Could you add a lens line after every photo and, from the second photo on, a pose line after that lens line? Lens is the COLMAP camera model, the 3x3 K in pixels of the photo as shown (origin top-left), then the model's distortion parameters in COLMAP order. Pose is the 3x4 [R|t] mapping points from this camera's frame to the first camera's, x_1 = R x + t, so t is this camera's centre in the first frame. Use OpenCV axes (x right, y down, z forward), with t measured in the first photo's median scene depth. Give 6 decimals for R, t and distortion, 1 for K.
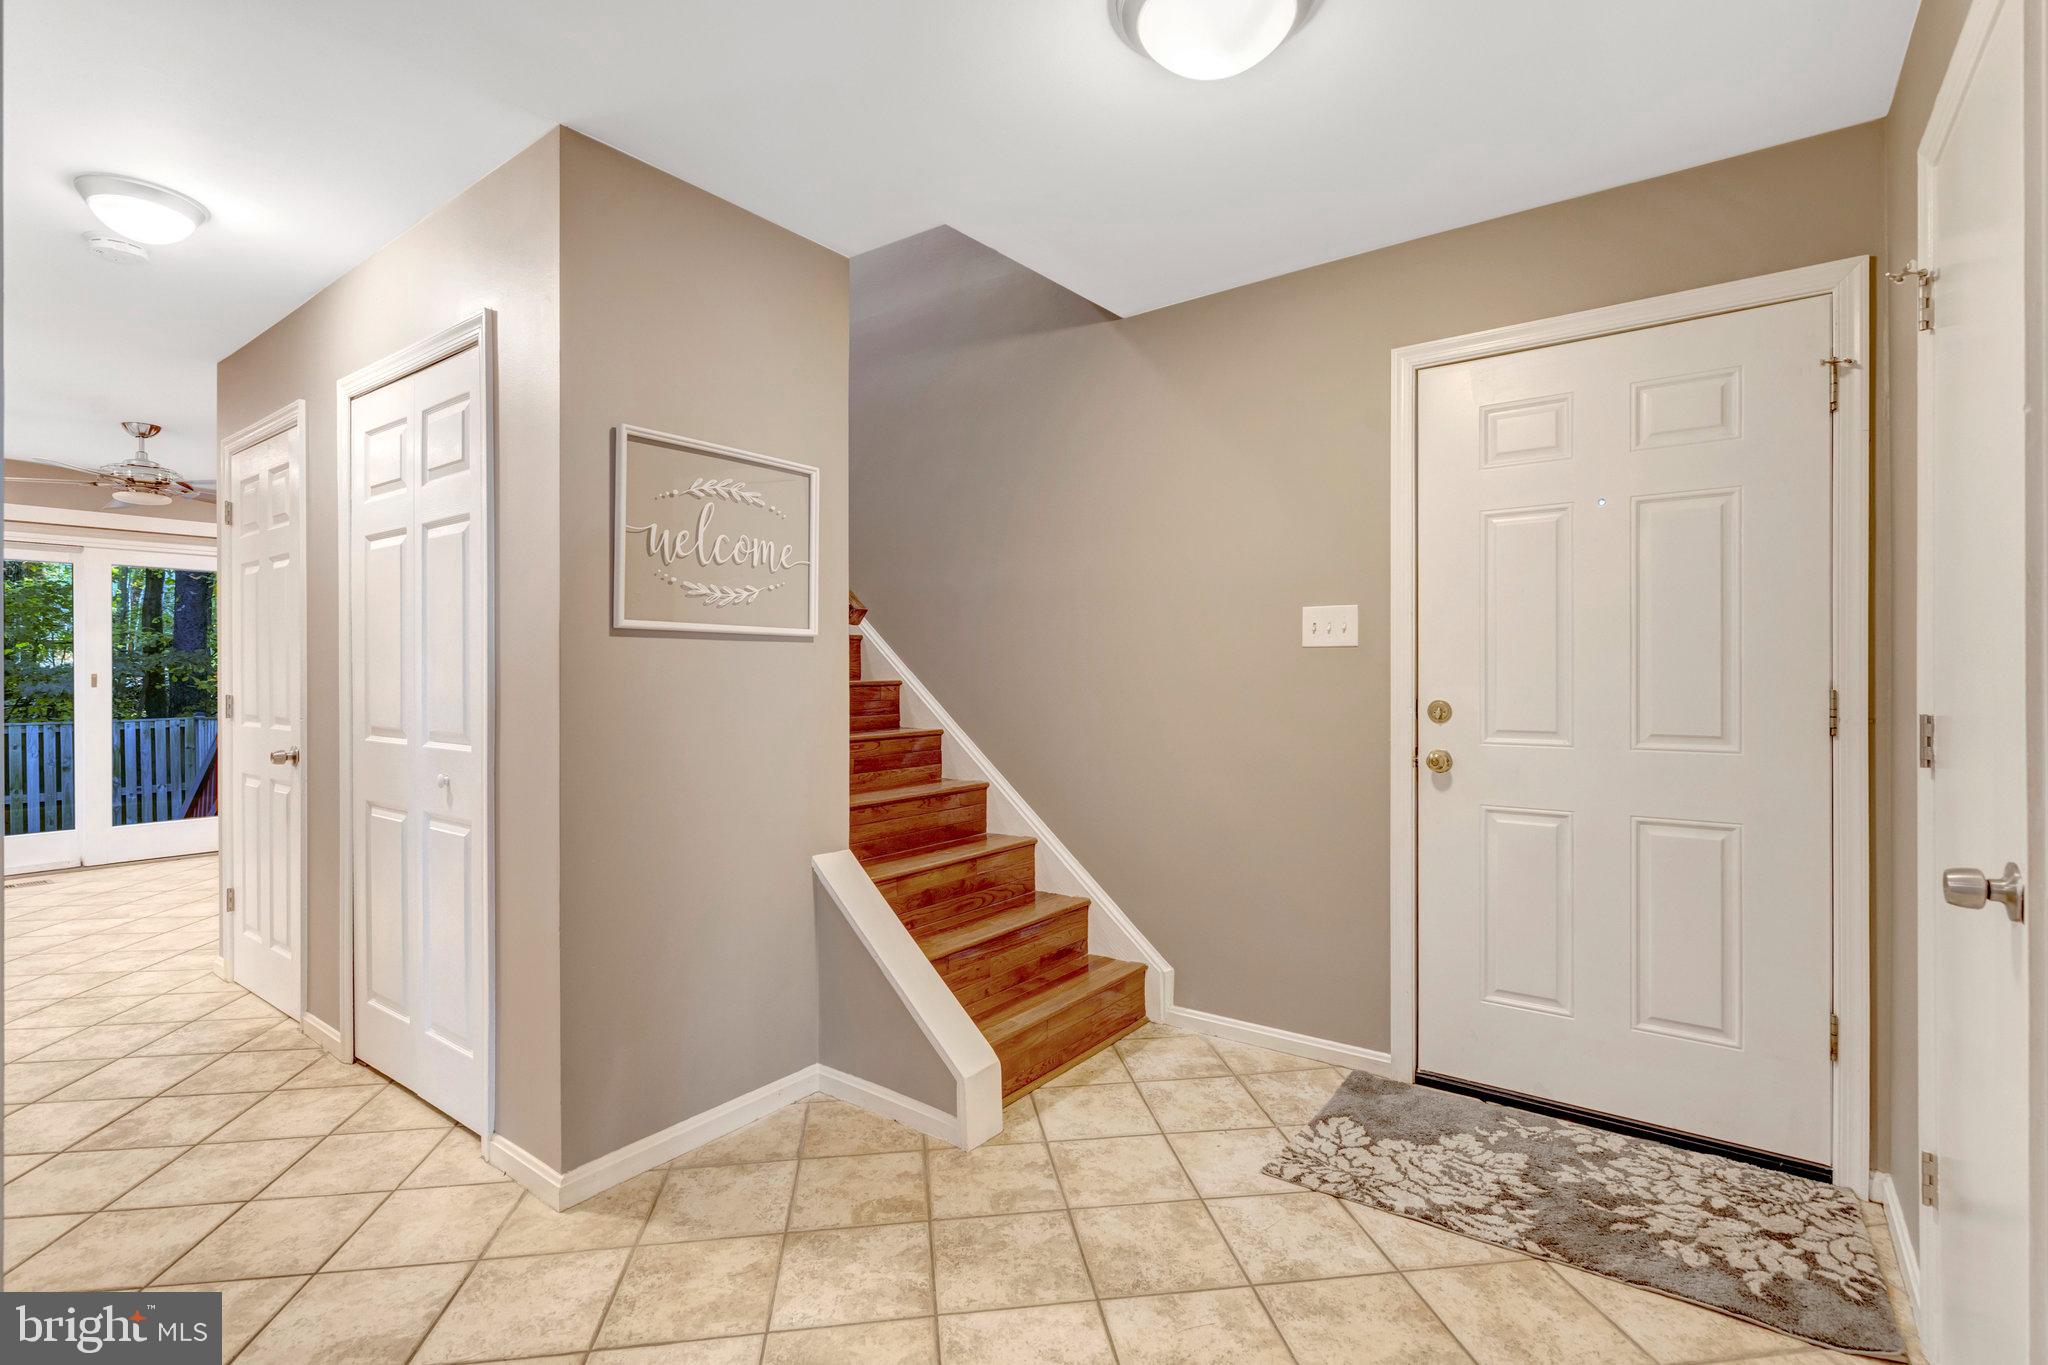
lens RADIAL K [[947.9, 0, 1014.2], [0, 947.9, 675.9], [0, 0, 1]] dist [-0.003133, 0.002189]
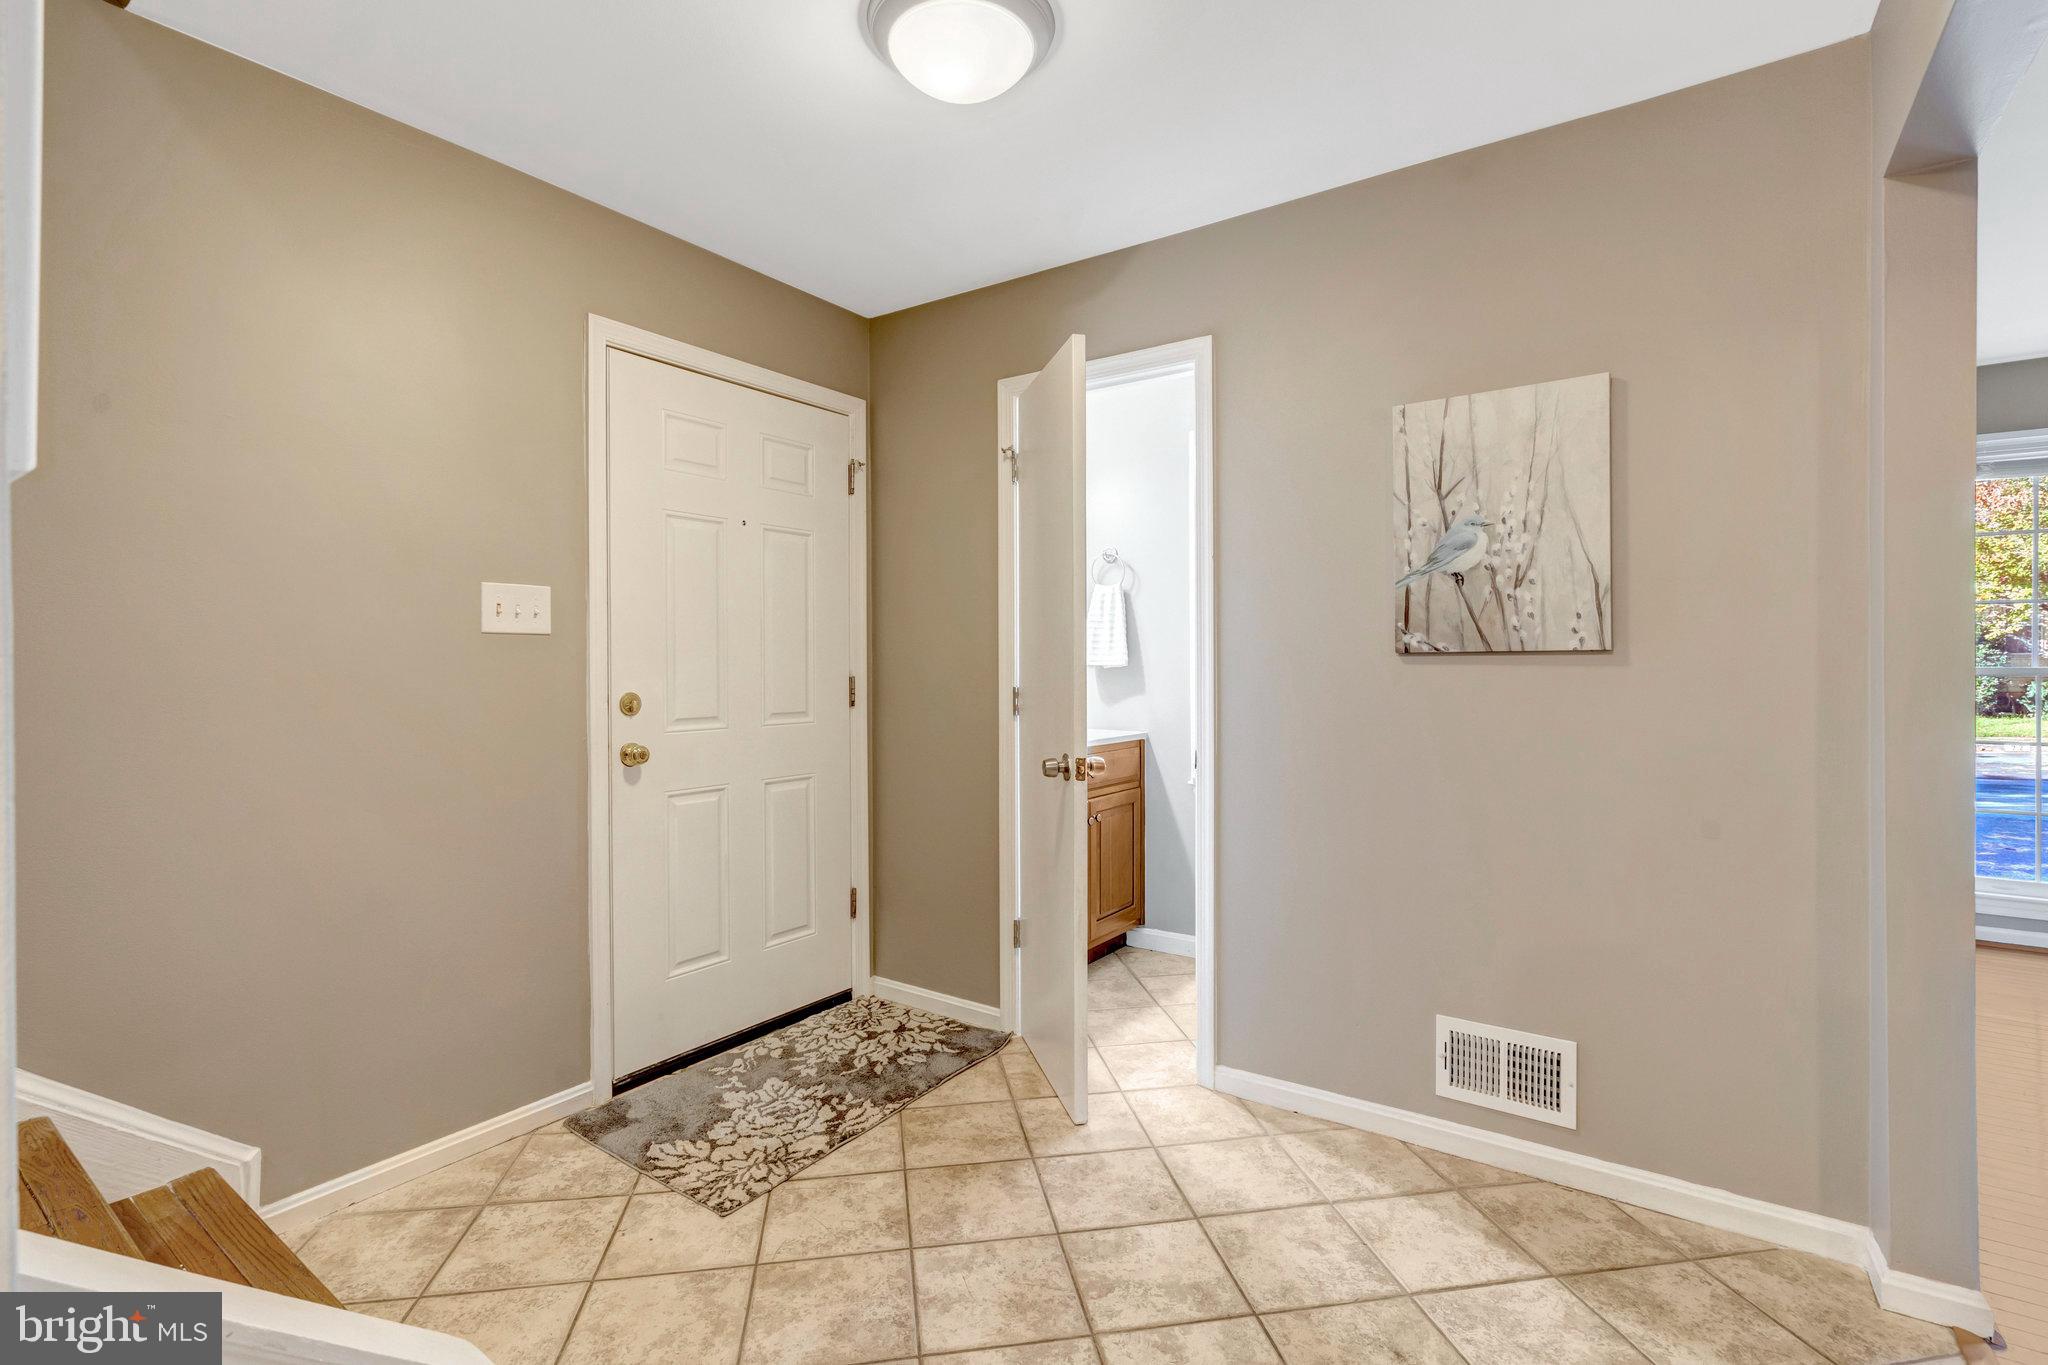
lens RADIAL K [[947.9, 0, 1025.2], [0, 947.9, 671.3], [0, 0, 1]] dist [-0.003133, 0.002189]
pose [[-0.034017, -0.002305, 0.999419, -0.654658], [0.008779, 0.999958, 0.002605, 0.005109], [-0.999383, 0.008862, -0.033995, 0.745164]]
